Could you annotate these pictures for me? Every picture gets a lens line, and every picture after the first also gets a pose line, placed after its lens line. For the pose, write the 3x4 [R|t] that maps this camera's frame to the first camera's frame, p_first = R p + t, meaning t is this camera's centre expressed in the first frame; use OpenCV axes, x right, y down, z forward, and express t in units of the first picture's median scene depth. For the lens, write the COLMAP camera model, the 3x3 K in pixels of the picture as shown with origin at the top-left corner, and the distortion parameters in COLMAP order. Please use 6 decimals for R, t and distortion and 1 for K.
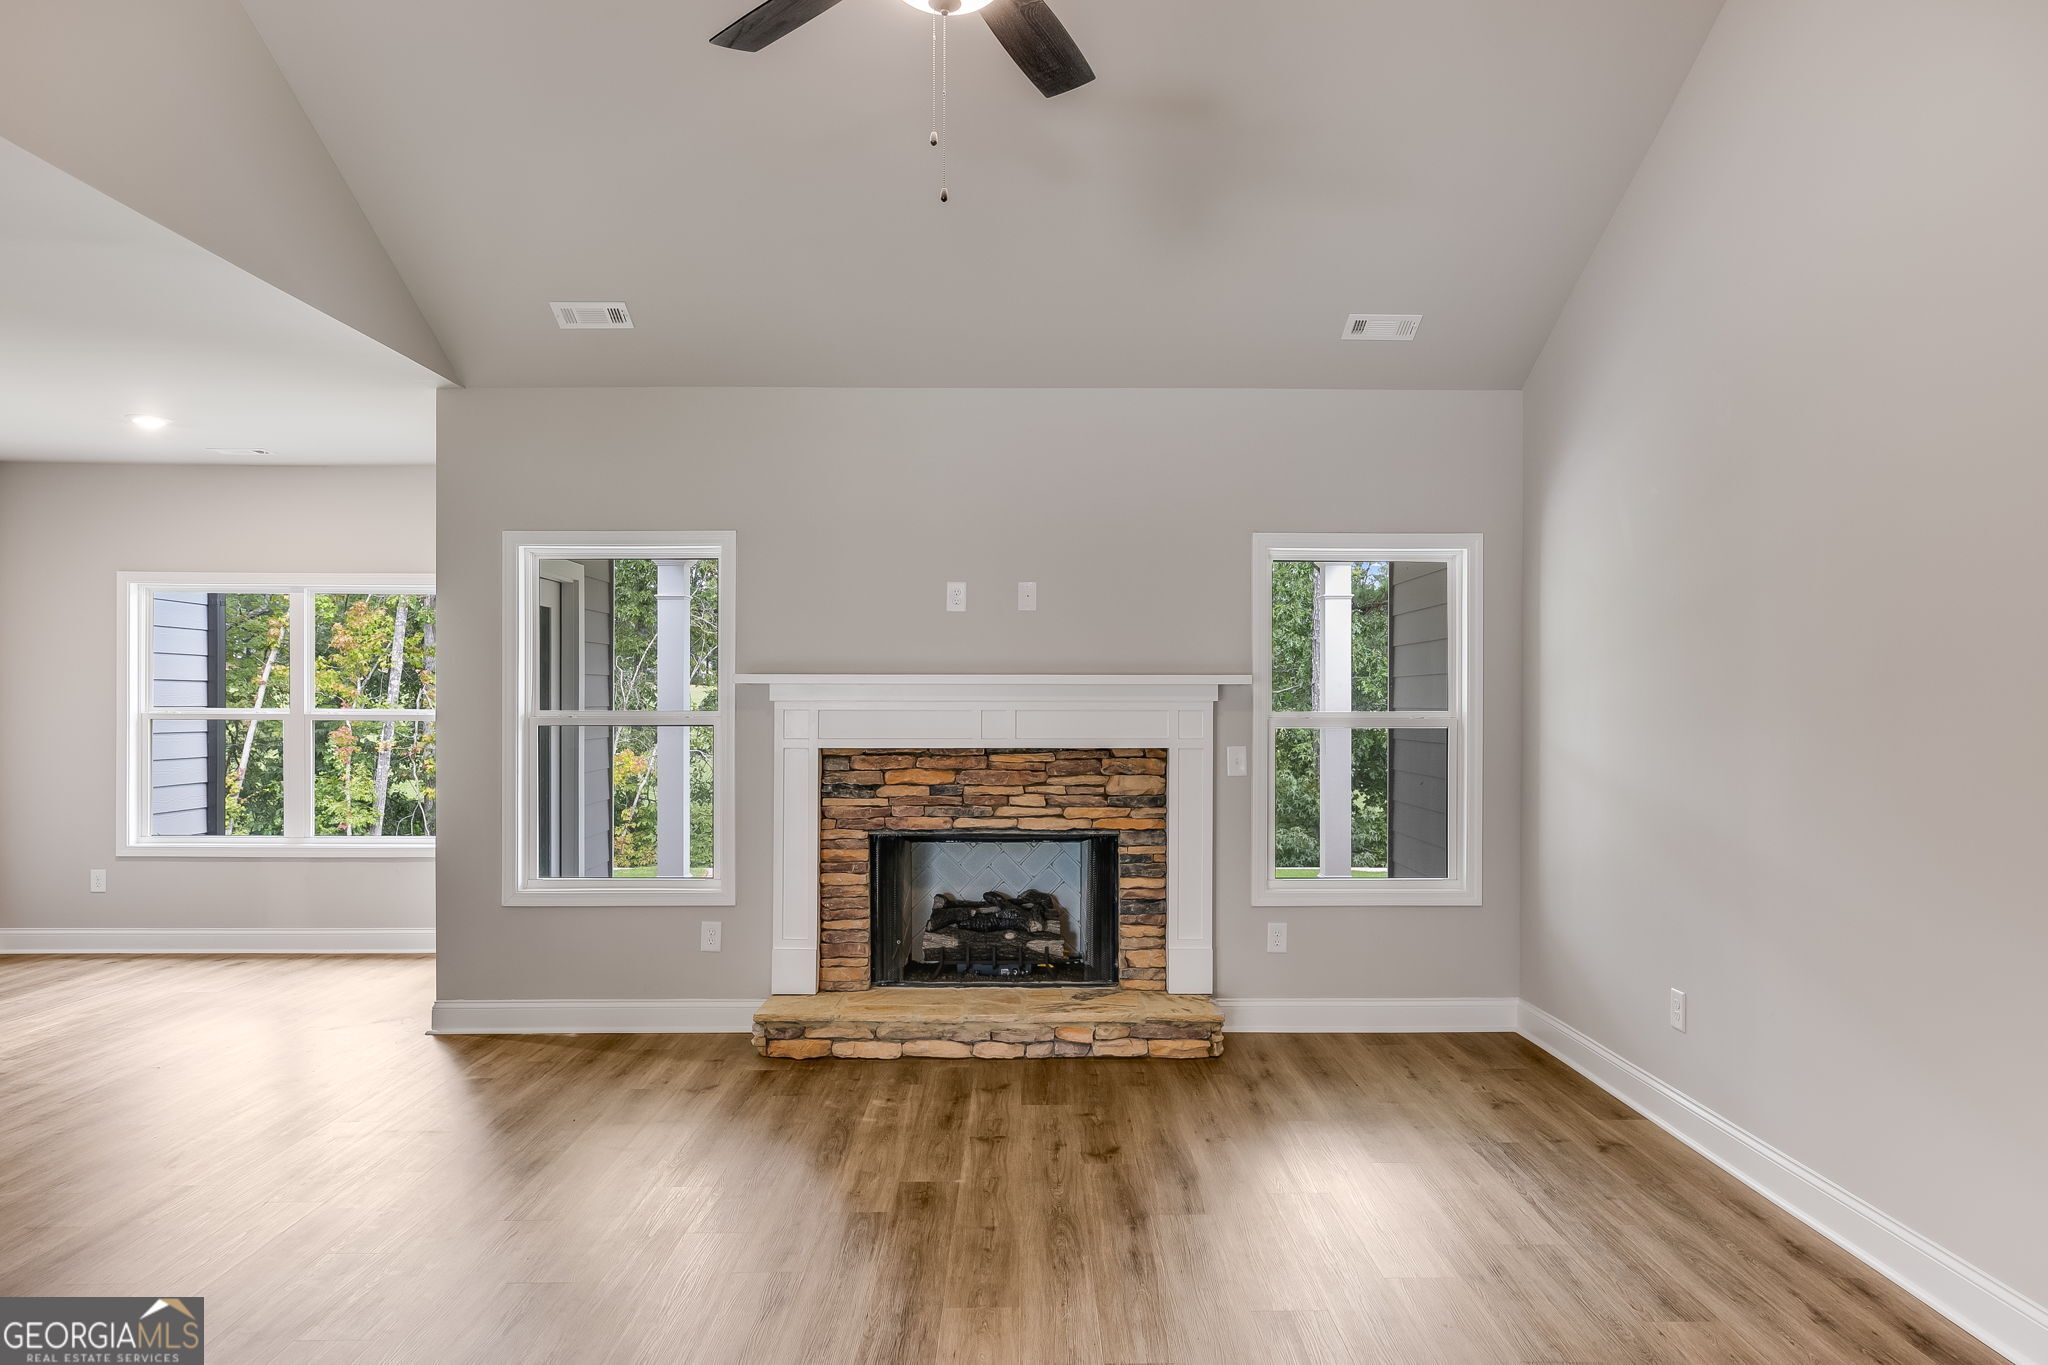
lens RADIAL K [[1336.8, 0, 1048.3], [0, 1336.8, 694.2], [0, 0, 1]] dist [-0.006058, -0.002532]
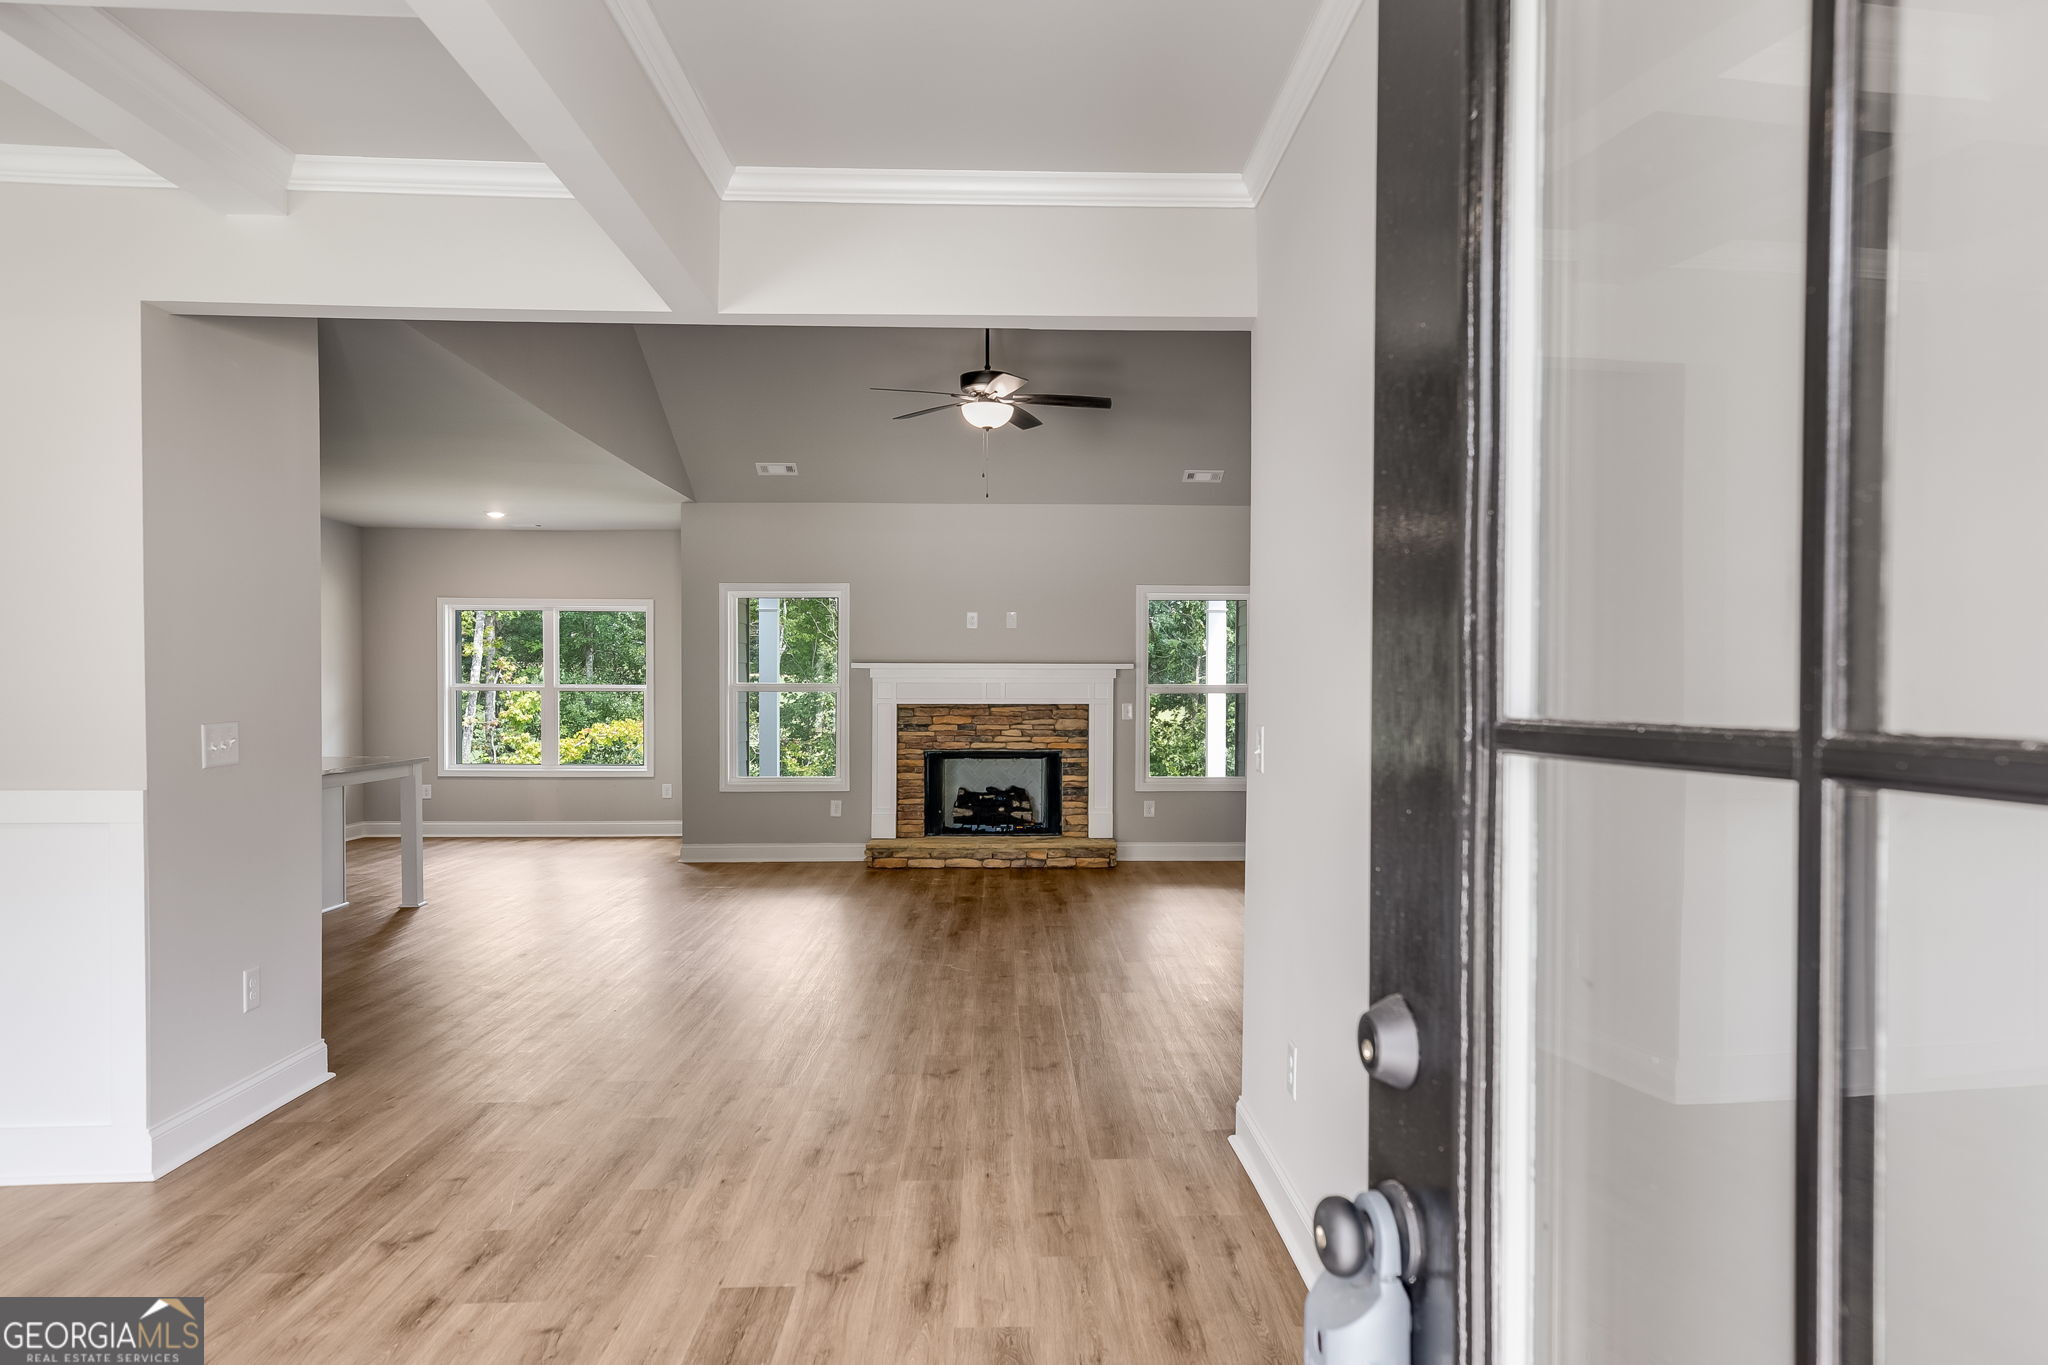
lens RADIAL K [[1336.8, 0, 1048.3], [0, 1336.8, 694.2], [0, 0, 1]] dist [-0.006058, -0.002532]
pose [[0.999795, 0.001138, 0.020197, -0.002546], [-0.001356, 0.999941, 0.010794, 0.007321], [-0.020183, -0.010820, 0.999738, -0.813949]]
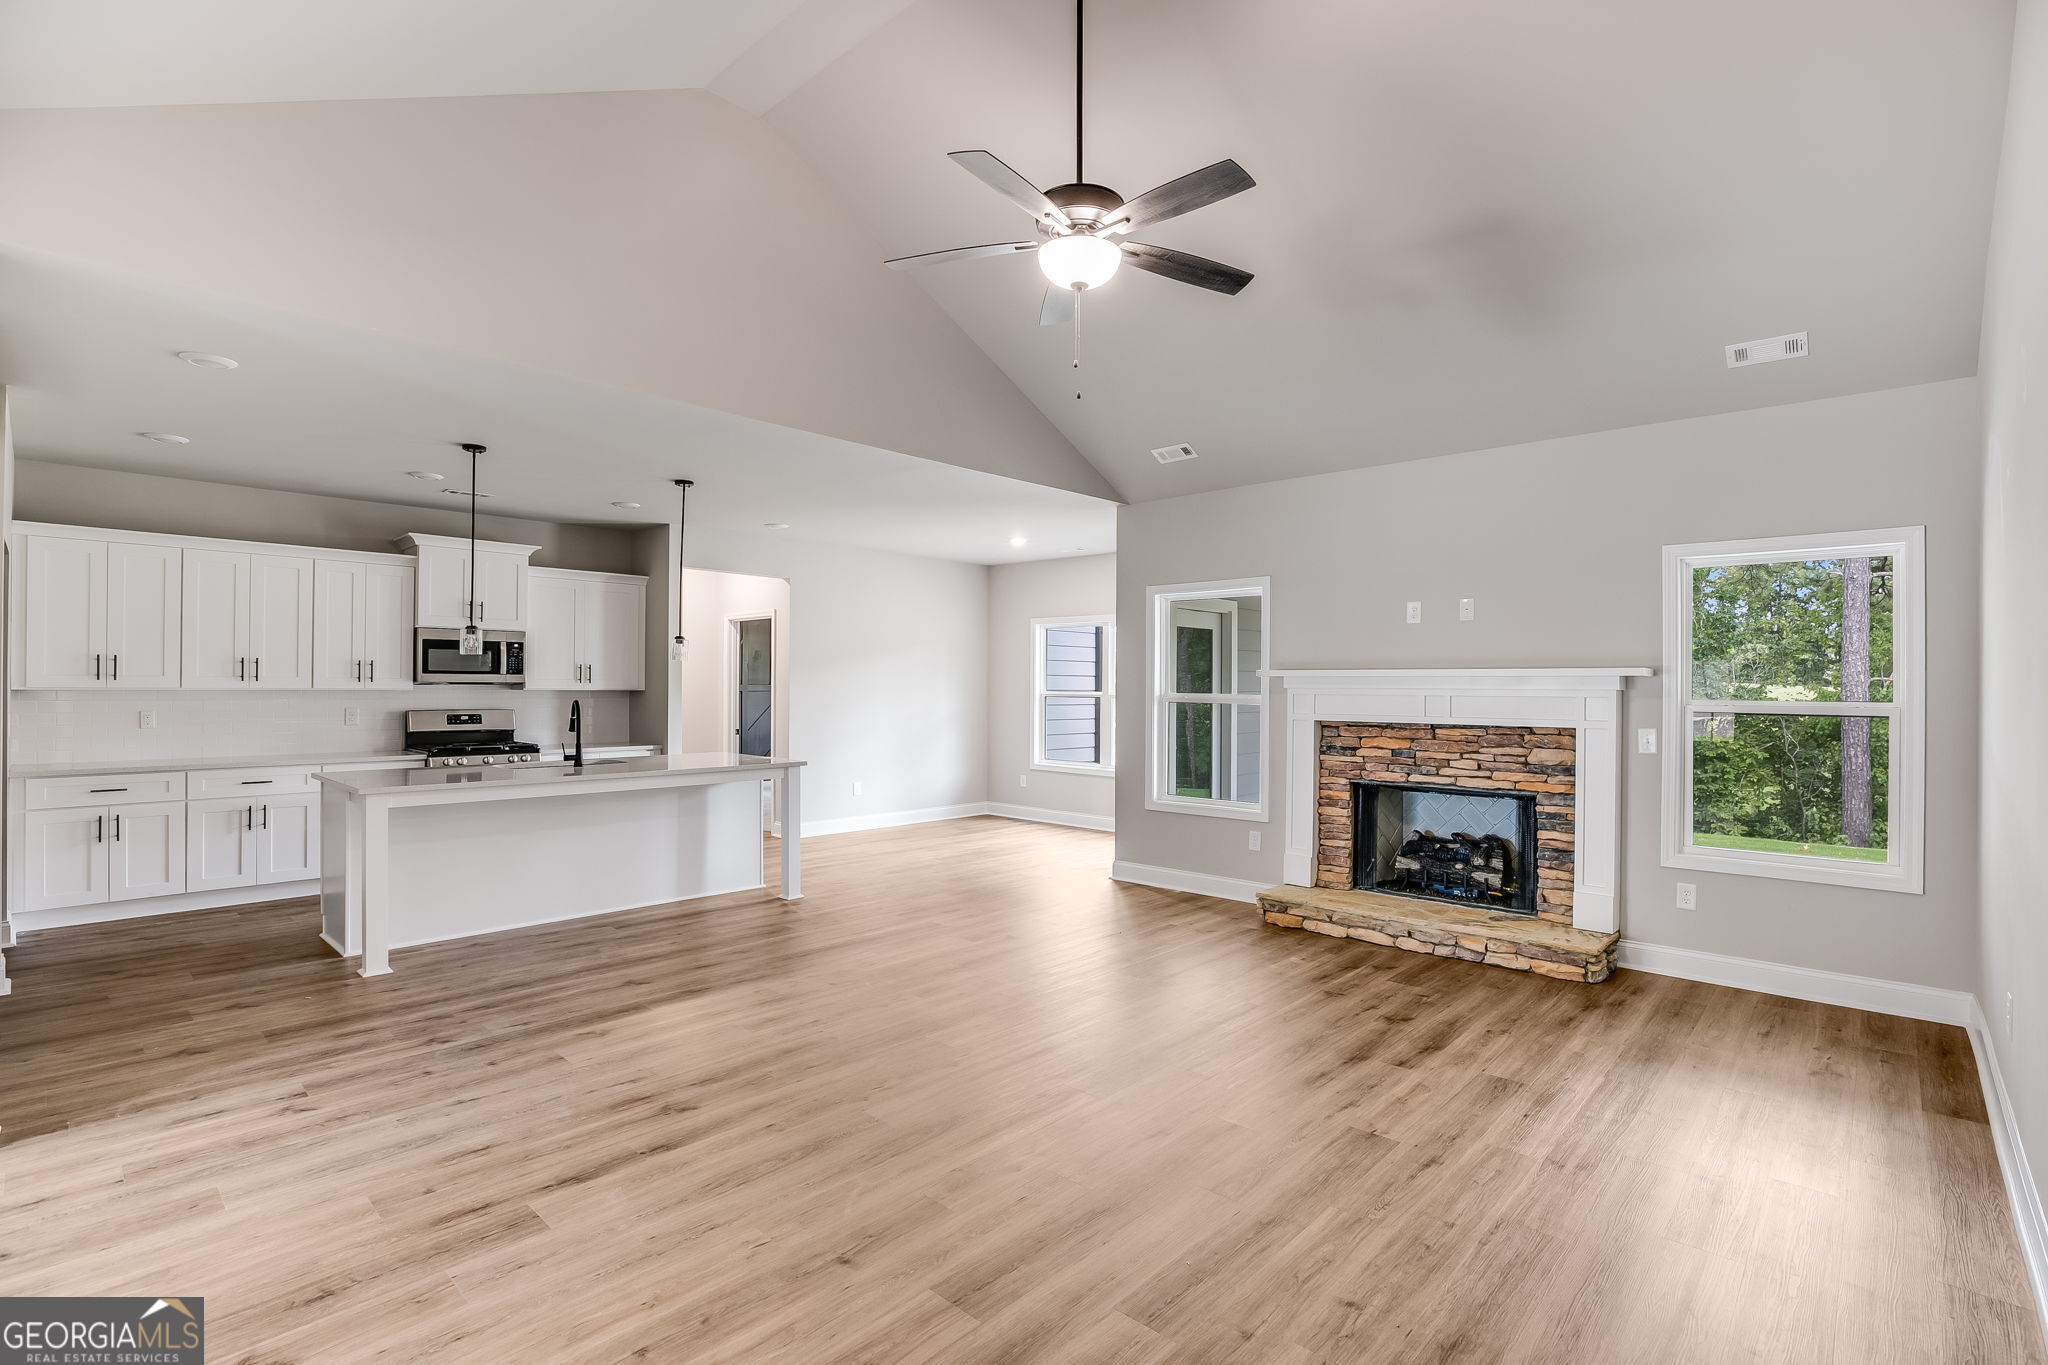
lens RADIAL K [[956.5, 0, 1046.1], [0, 956.5, 671.4], [0, 0, 1]] dist [-0.037082, 0.013605]
pose [[0.731620, -0.006818, -0.681679, 0.323996], [-0.002567, 0.999915, -0.012757, 0.000787], [0.681708, 0.011083, 0.731540, 0.031180]]
